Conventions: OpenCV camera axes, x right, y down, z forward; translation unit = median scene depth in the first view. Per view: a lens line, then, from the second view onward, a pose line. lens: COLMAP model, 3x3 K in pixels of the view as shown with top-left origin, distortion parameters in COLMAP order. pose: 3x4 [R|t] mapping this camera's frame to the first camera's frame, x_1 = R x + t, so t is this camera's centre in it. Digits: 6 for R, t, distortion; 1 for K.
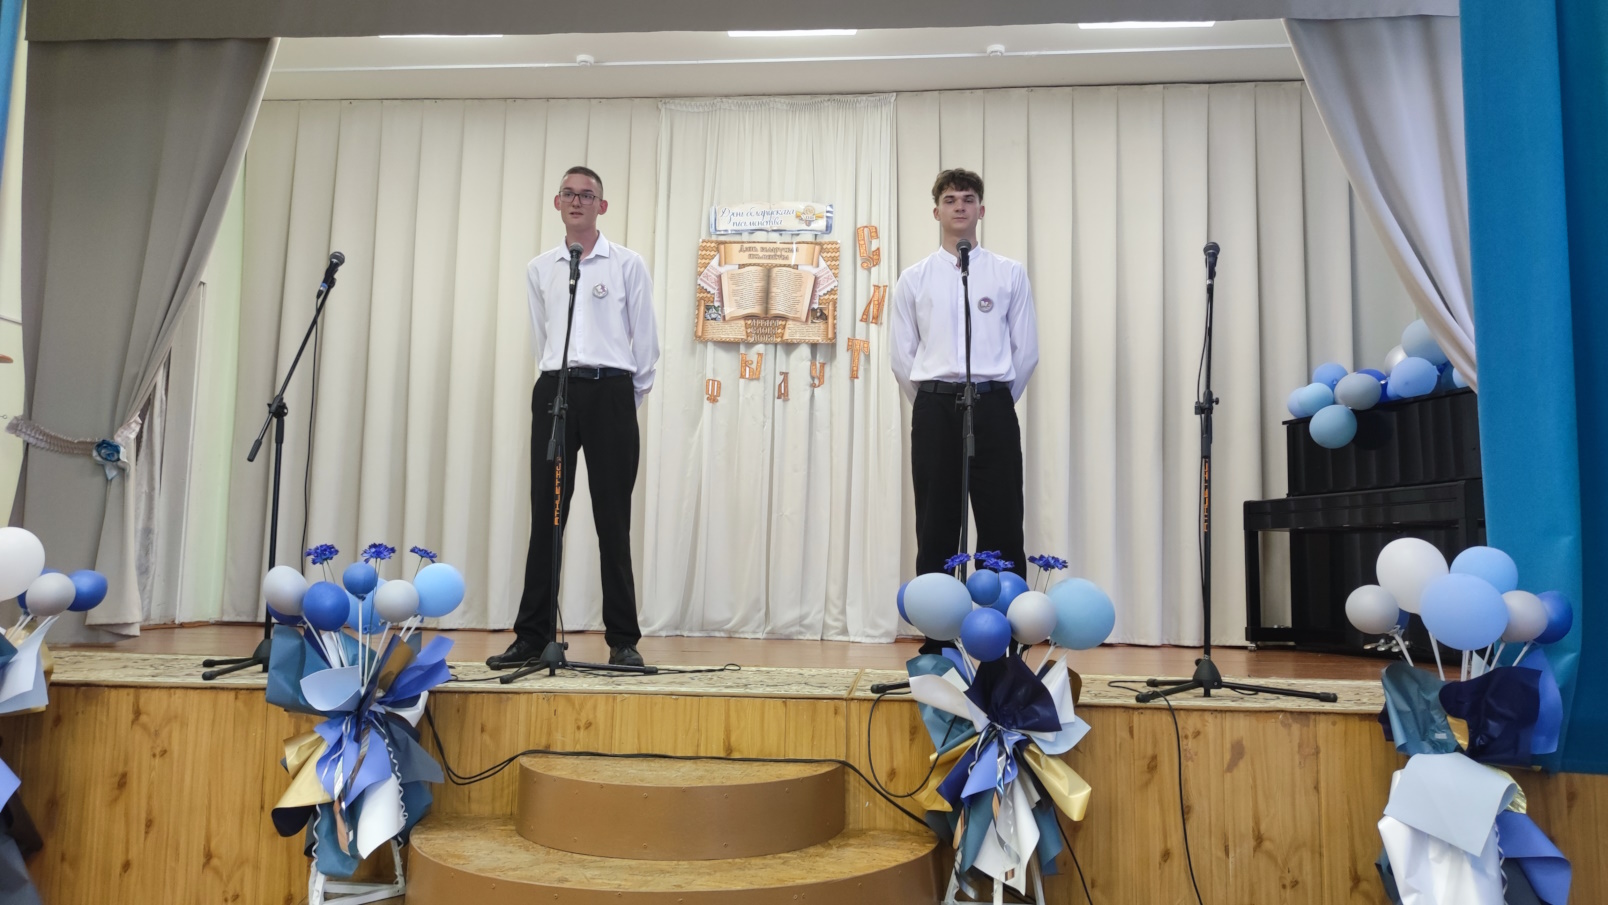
lens RADIAL K [[1170.8, 0, 811.2], [0, 1170.8, 448.0], [0, 0, 1]] dist [0.029363, -0.025029]
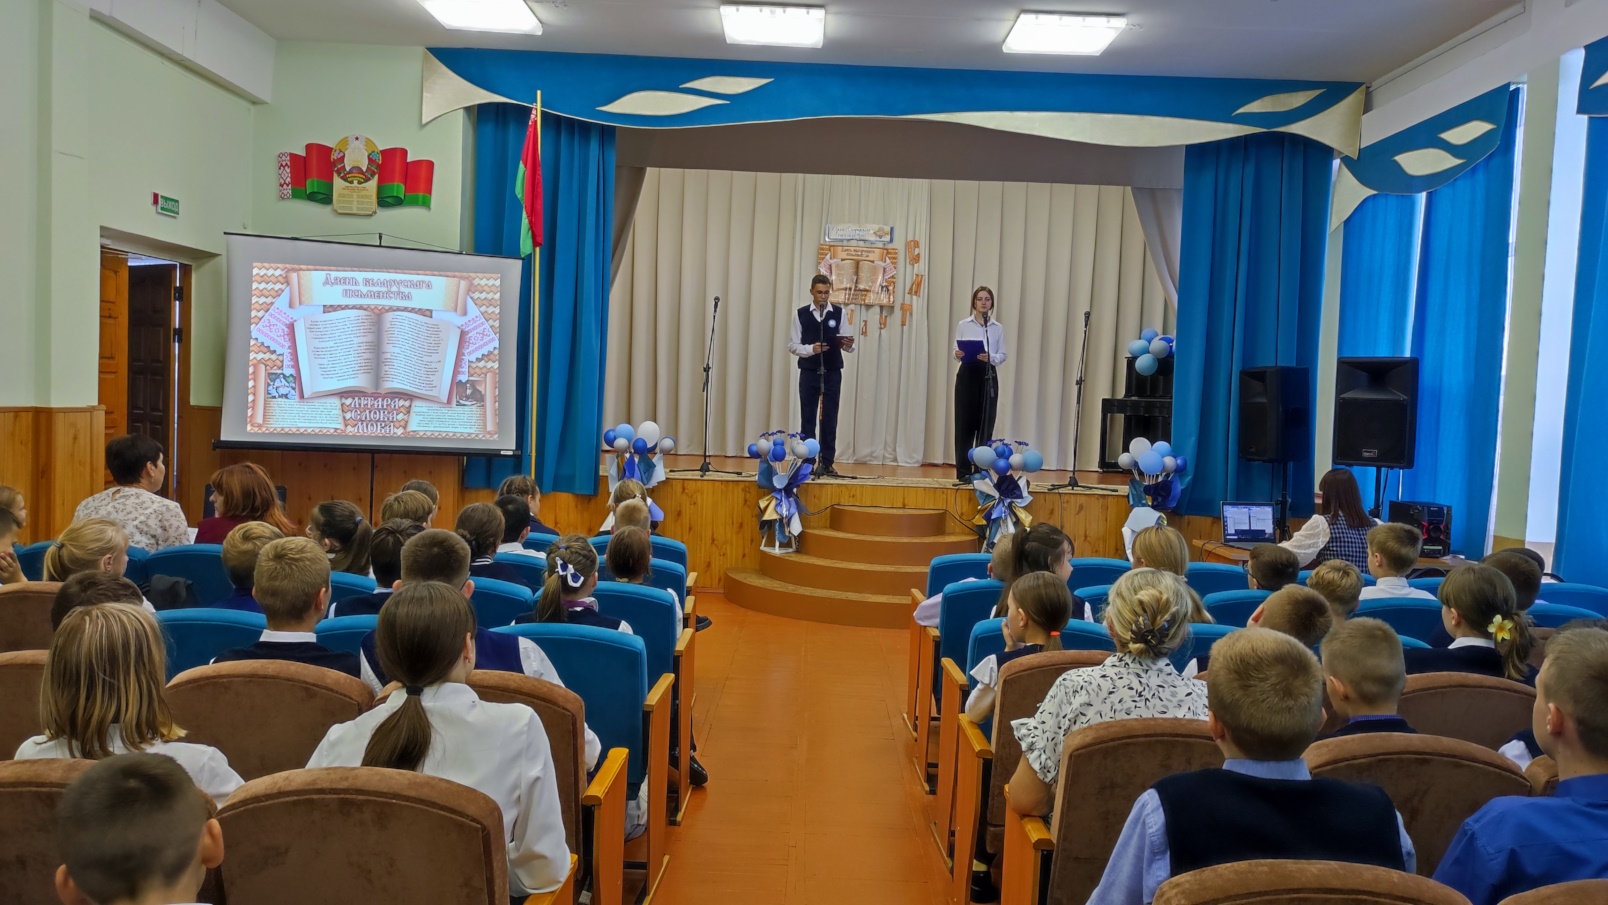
lens RADIAL K [[1170.8, 0, 812.1], [0, 1170.8, 443.3], [0, 0, 1]] dist [0.029363, -0.025029]
pose [[0.996365, 0.020011, 0.082809, -0.433217], [-0.032277, 0.988227, 0.149551, -0.248811], [-0.078841, -0.151680, 0.985280, -1.420776]]
